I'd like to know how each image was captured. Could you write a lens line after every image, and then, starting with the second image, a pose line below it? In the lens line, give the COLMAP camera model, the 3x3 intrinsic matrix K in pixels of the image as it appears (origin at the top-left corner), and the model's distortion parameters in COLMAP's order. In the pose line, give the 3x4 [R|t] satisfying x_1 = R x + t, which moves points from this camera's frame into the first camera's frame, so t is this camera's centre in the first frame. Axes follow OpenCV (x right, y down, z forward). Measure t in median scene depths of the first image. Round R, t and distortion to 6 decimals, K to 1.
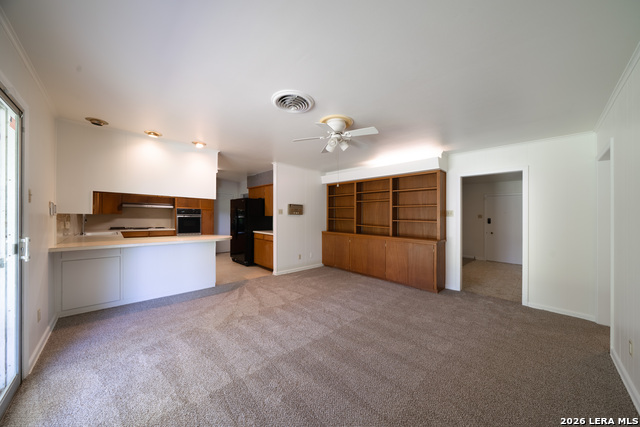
lens RADIAL K [[216.6, 0, 324.8], [0, 216.6, 218.1], [0, 0, 1]] dist [-0.006970, -0.000143]
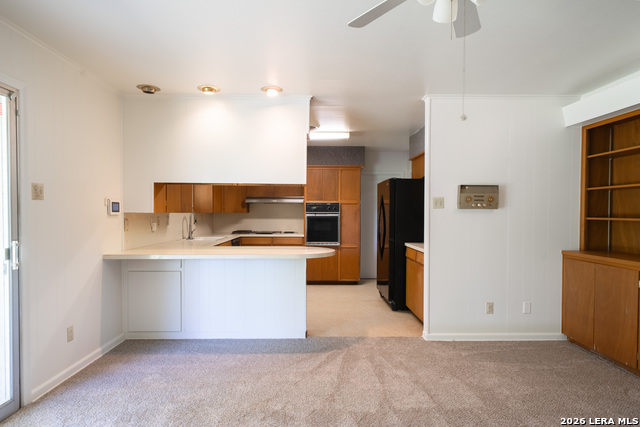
lens RADIAL K [[391.8, 0, 323.4], [0, 391.8, 227.4], [0, 0, 1]] dist [0.002197, 0.002224]
pose [[0.726148, 0.011998, -0.687433, 0.199105], [0.004523, 0.999743, 0.022227, 0.003108], [0.687523, -0.019249, 0.725907, 0.255532]]
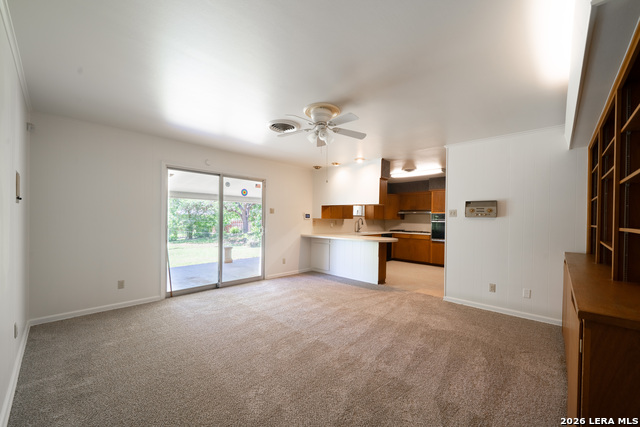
lens RADIAL K [[257.1, 0, 315.6], [0, 257.1, 222.3], [0, 0, 1]] dist [0.000328, 0.000032]
pose [[0.017909, -0.001604, -0.999838, 0.672789], [-0.020615, 0.999786, -0.001973, 0.011946], [0.999627, 0.020647, 0.017872, 0.575219]]
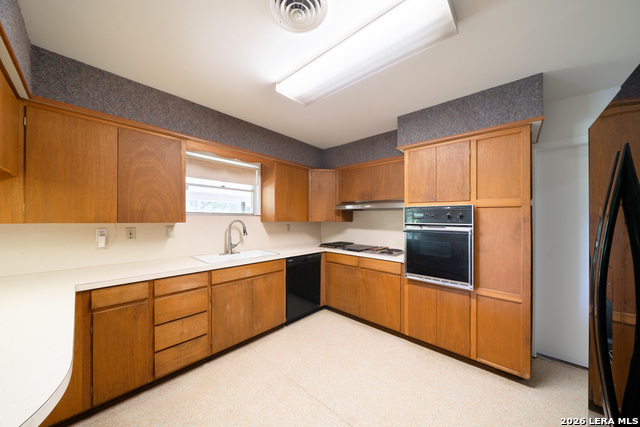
lens RADIAL K [[216.6, 0, 322.0], [0, 216.6, 216.3], [0, 0, 1]] dist [-0.006970, -0.000143]
pose [[0.050921, -0.024207, -0.998409, -0.400698], [-0.013338, 0.999601, -0.024916, -0.022357], [0.998614, 0.014585, 0.050578, 1.096137]]
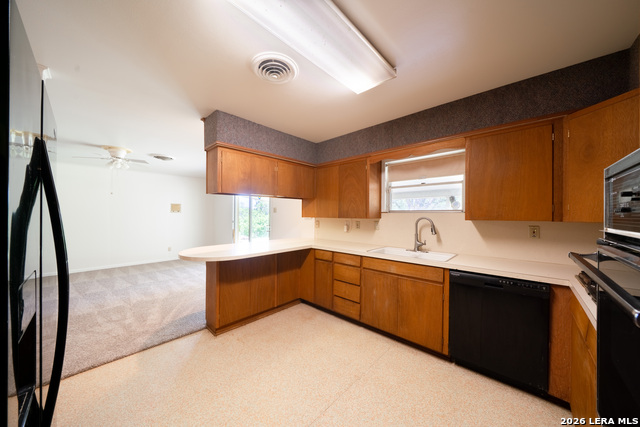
lens RADIAL K [[216.6, 0, 314.7], [0, 216.6, 213.6], [0, 0, 1]] dist [-0.006970, -0.000143]
pose [[-0.999505, -0.018105, -0.025729, -0.700966], [-0.018110, 0.999836, -0.000031, -0.028125], [0.025725, 0.000435, -0.999669, 1.440493]]
